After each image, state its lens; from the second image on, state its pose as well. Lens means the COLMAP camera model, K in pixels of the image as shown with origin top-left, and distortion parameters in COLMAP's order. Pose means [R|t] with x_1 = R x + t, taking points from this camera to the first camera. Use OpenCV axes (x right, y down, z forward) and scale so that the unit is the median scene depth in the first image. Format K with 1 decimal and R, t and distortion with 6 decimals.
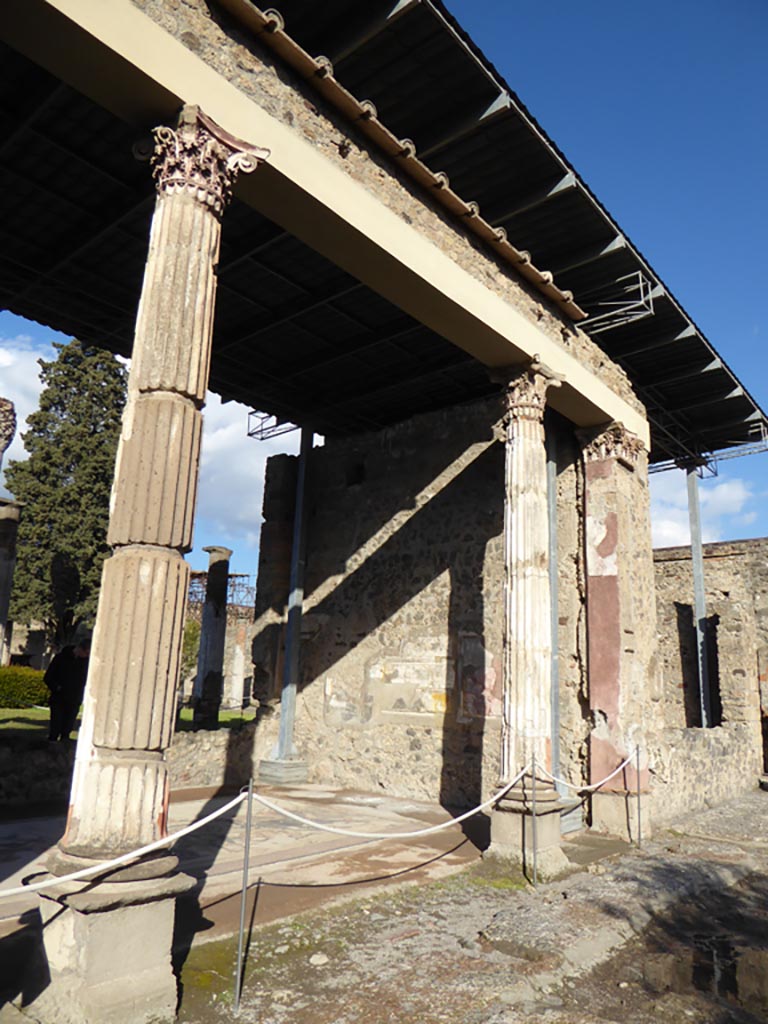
lens RADIAL K [[736.7, 0, 389.3], [0, 736.7, 510.5], [0, 0, 1]] dist [-0.019608, 0.002723]
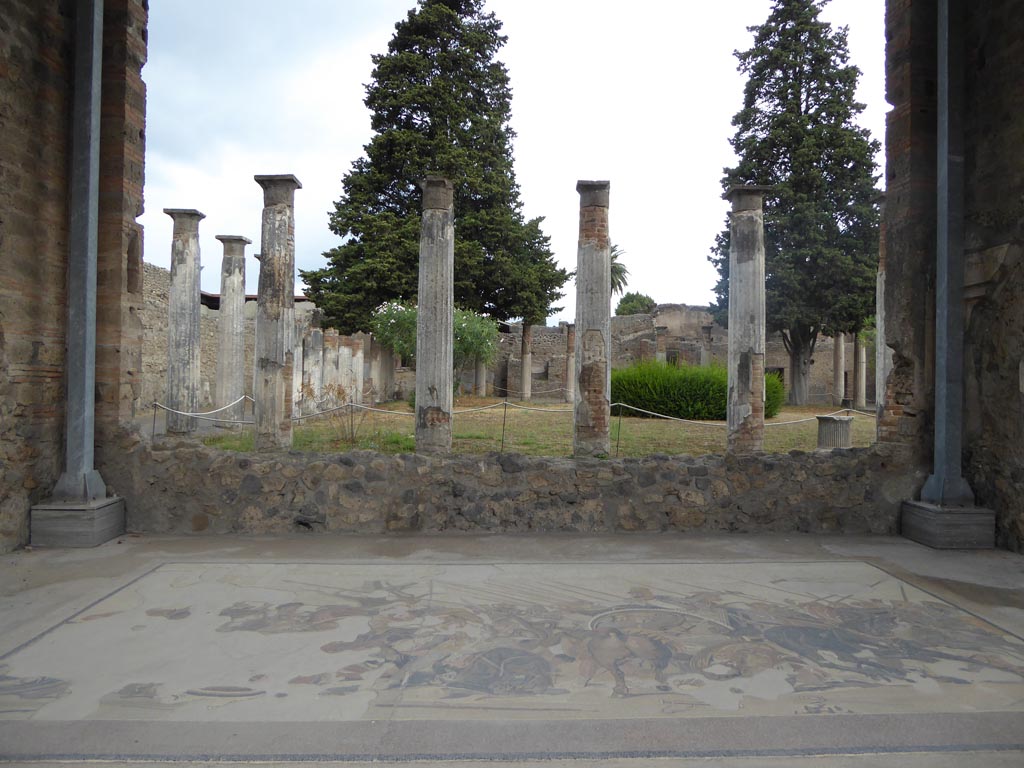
lens RADIAL K [[736.7, 0, 514.2], [0, 736.7, 386.1], [0, 0, 1]] dist [-0.019608, 0.002723]
pose [[0.647550, -0.032125, -0.761345, 0.093113], [0.192785, 0.973515, 0.122892, 0.129432], [0.737233, -0.226355, 0.636593, 0.466925]]
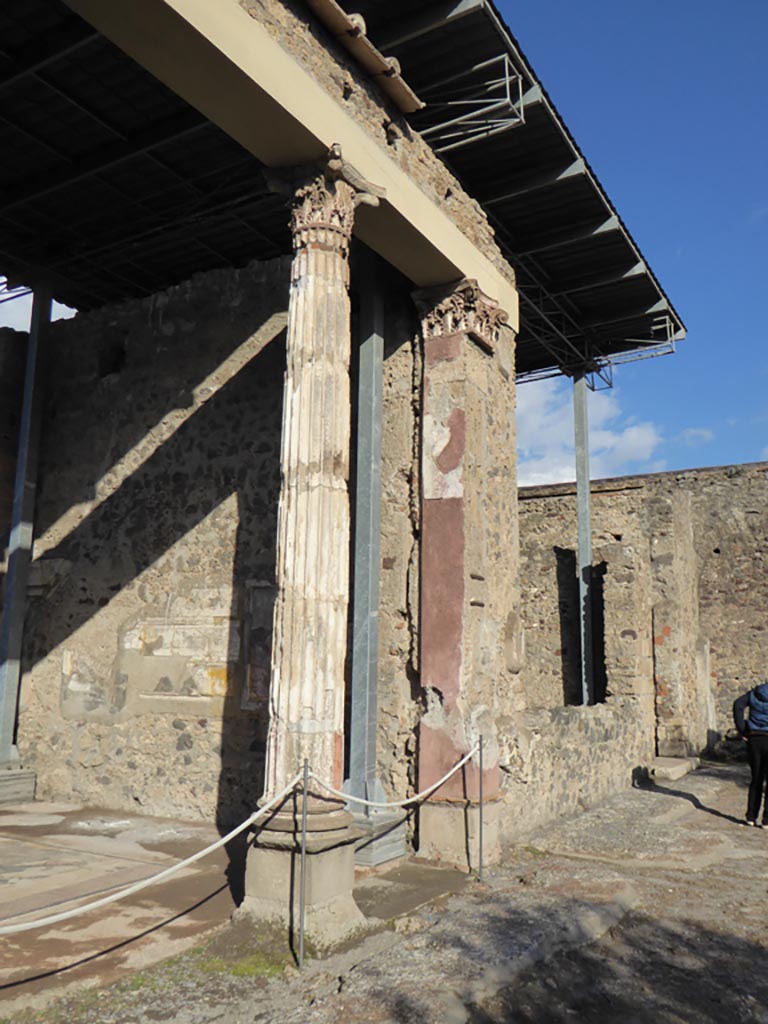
lens RADIAL K [[851.2, 0, 390.8], [0, 851.2, 512.2], [0, 0, 1]] dist [0.018792, -0.024817]
pose [[0.987800, 0.005651, 0.155624, 0.110671], [-0.015570, 0.997918, 0.062593, 0.049989], [-0.154946, -0.064253, 0.985831, 0.197633]]
